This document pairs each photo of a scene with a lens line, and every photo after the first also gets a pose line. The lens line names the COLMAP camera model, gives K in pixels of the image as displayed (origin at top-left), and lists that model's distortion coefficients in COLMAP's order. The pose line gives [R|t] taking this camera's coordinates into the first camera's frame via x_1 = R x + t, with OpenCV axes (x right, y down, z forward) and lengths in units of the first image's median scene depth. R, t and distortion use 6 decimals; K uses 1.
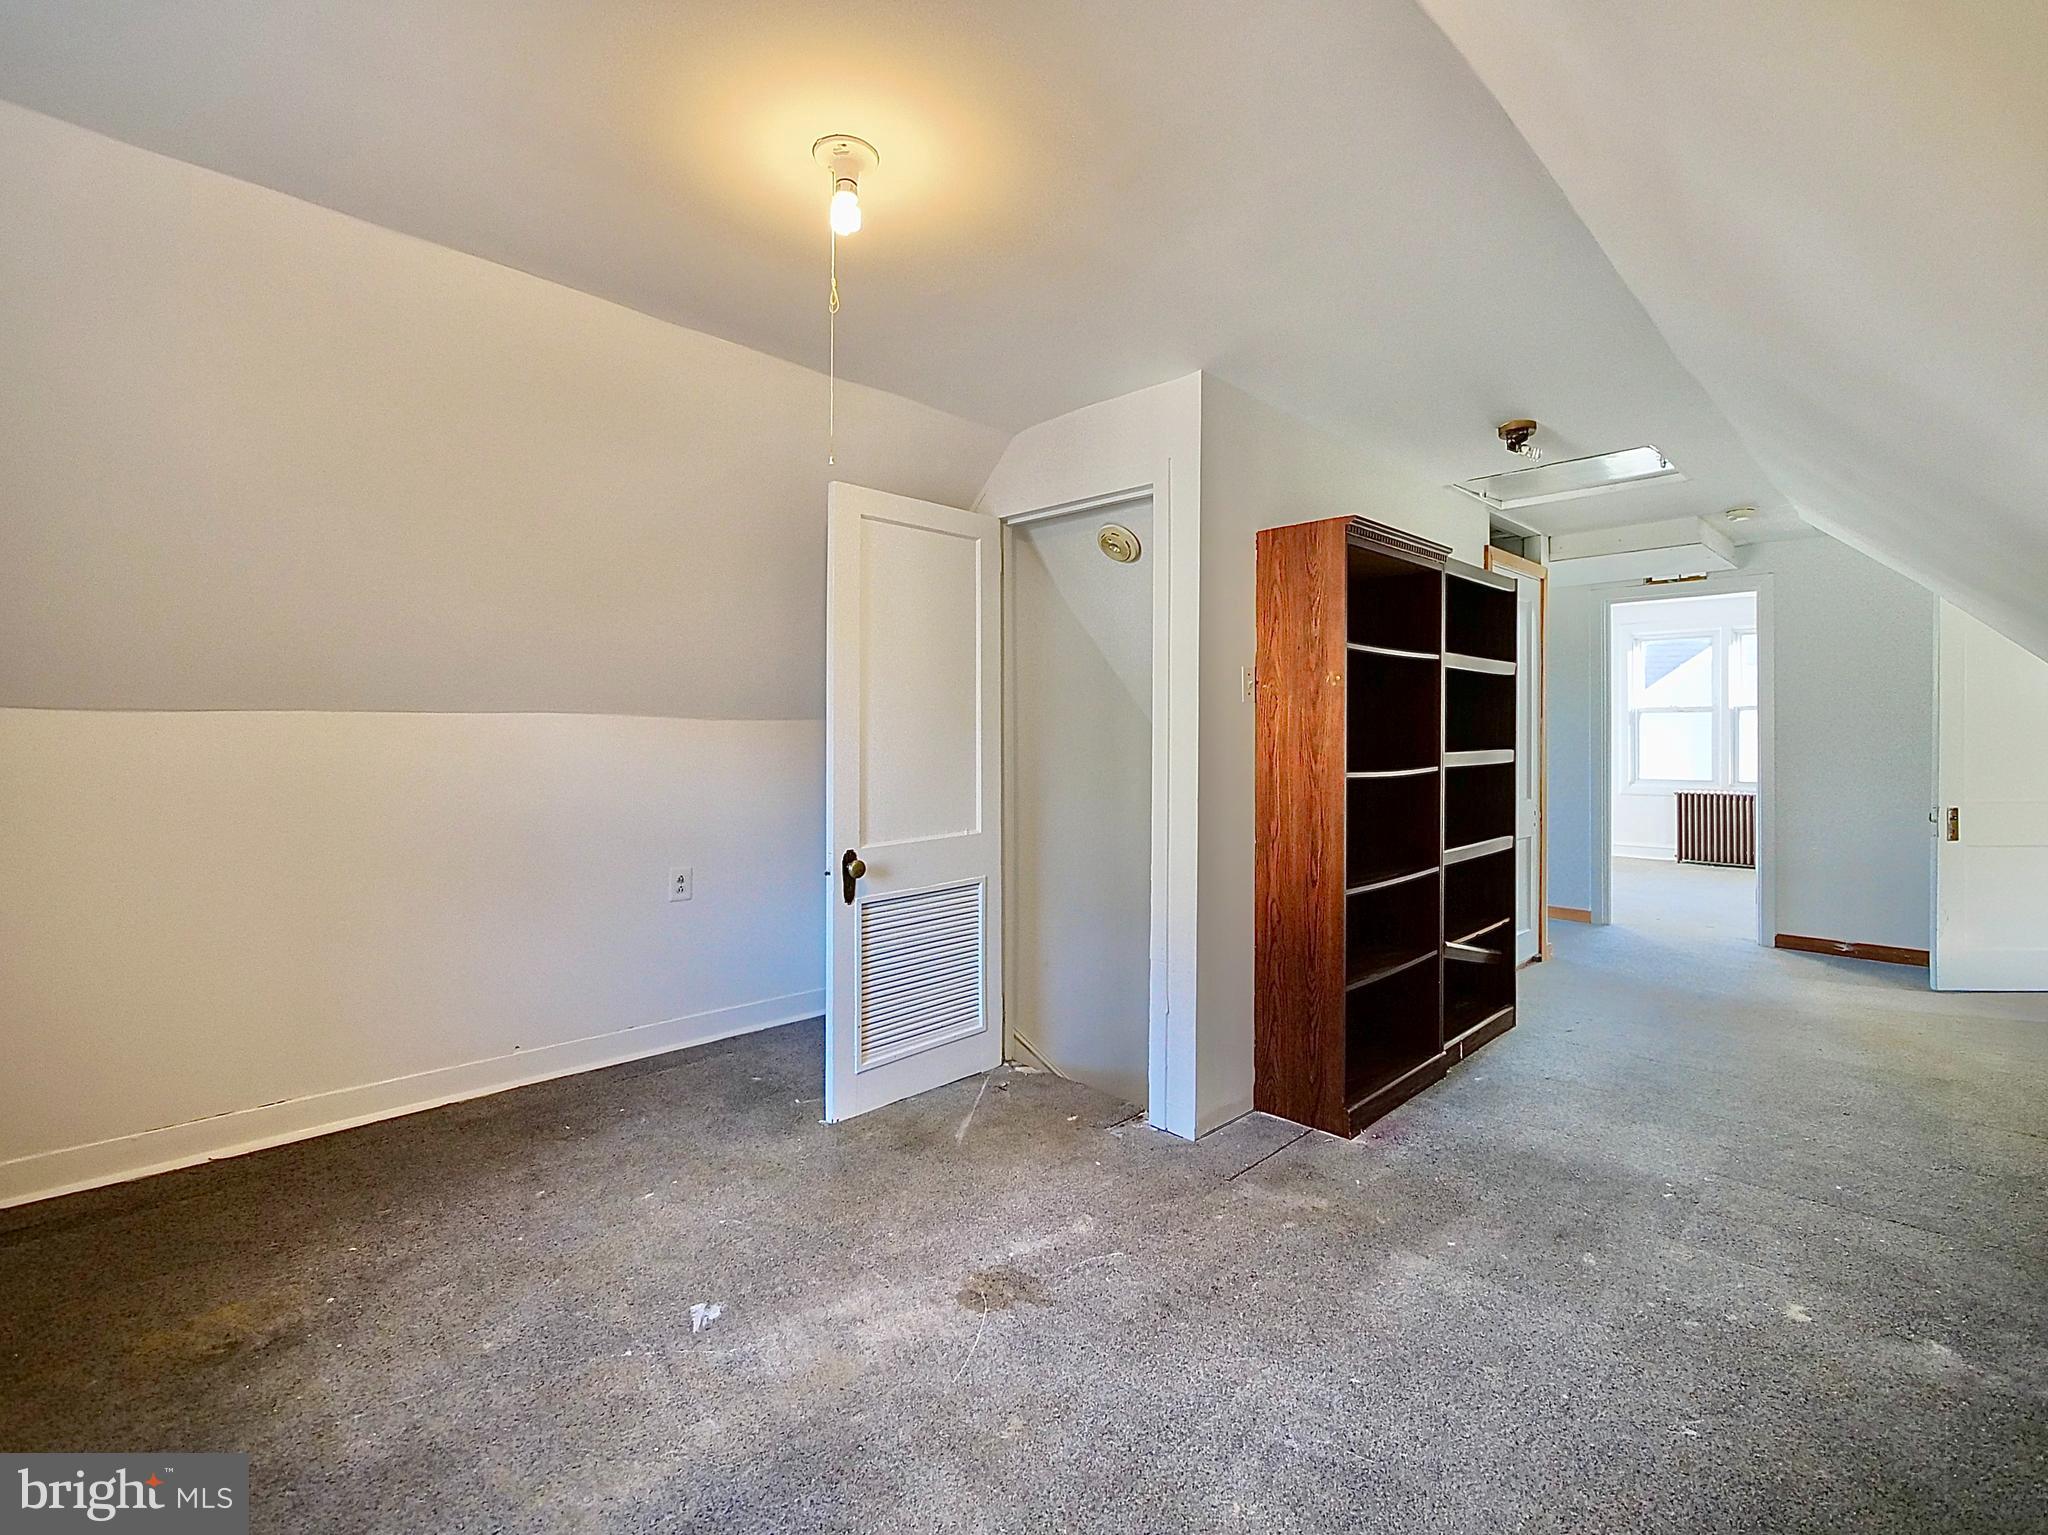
lens RADIAL K [[922.4, 0, 1027.0], [0, 922.4, 741.3], [0, 0, 1]] dist [-0.003457, -0.000299]
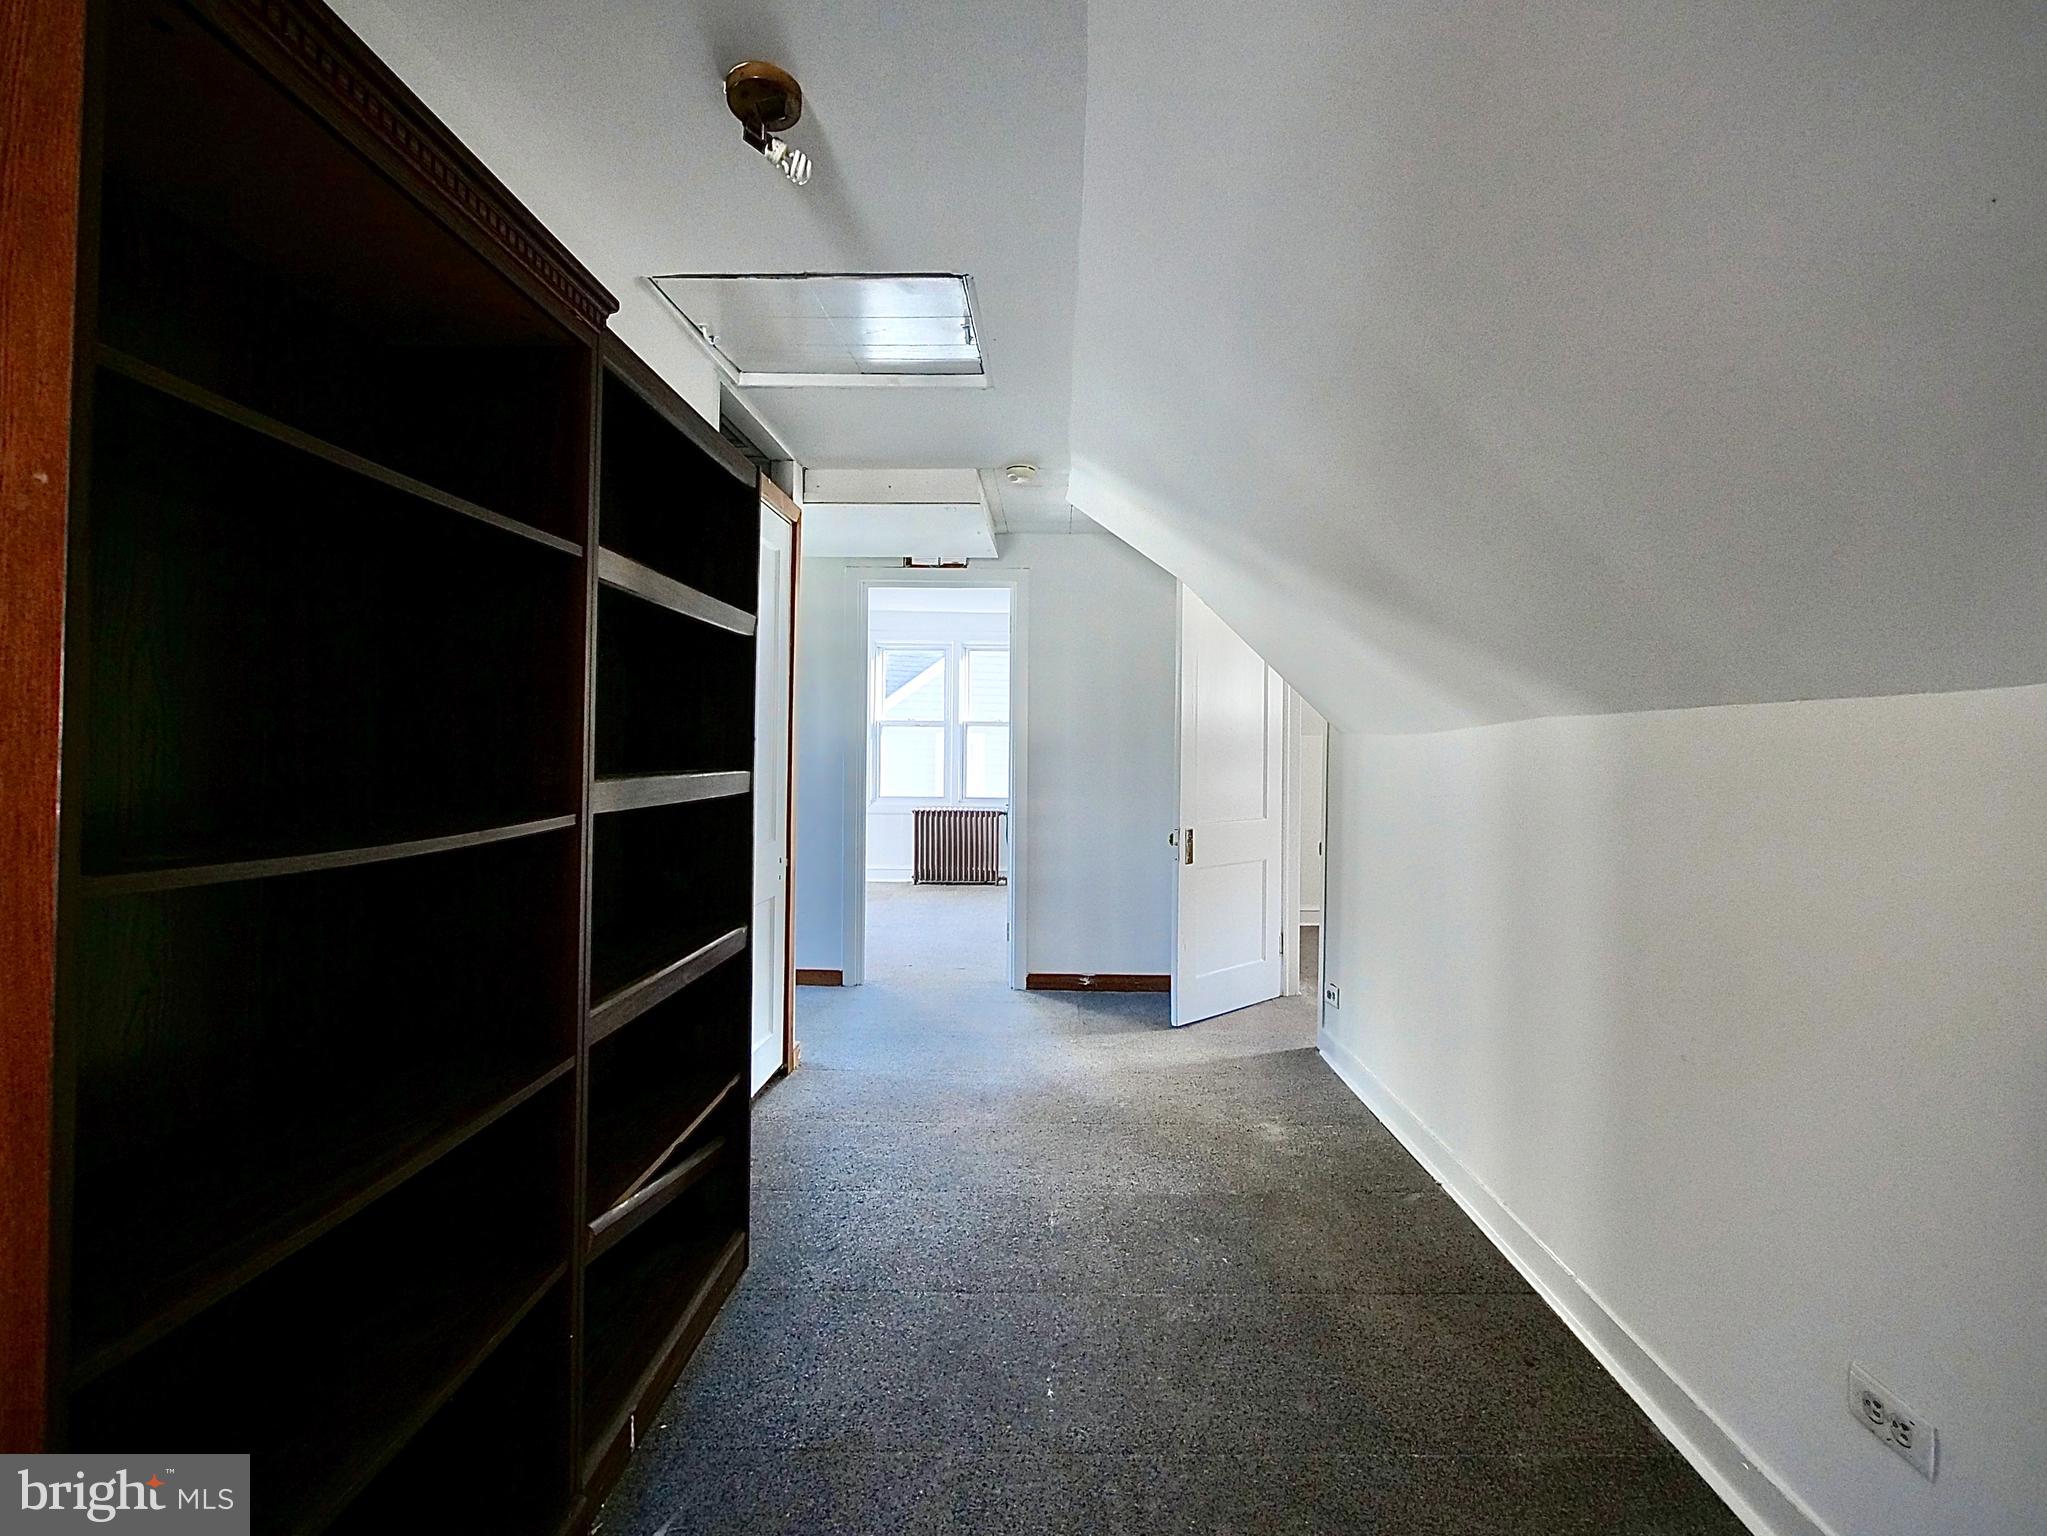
lens RADIAL K [[912.3, 0, 1042.5], [0, 912.3, 740.0], [0, 0, 1]] dist [-0.002569, -0.000104]
pose [[0.706861, 0.017069, 0.707146, 0.213211], [-0.005307, 0.999809, -0.018829, 0.000323], [-0.707332, 0.009557, 0.706817, 0.393320]]
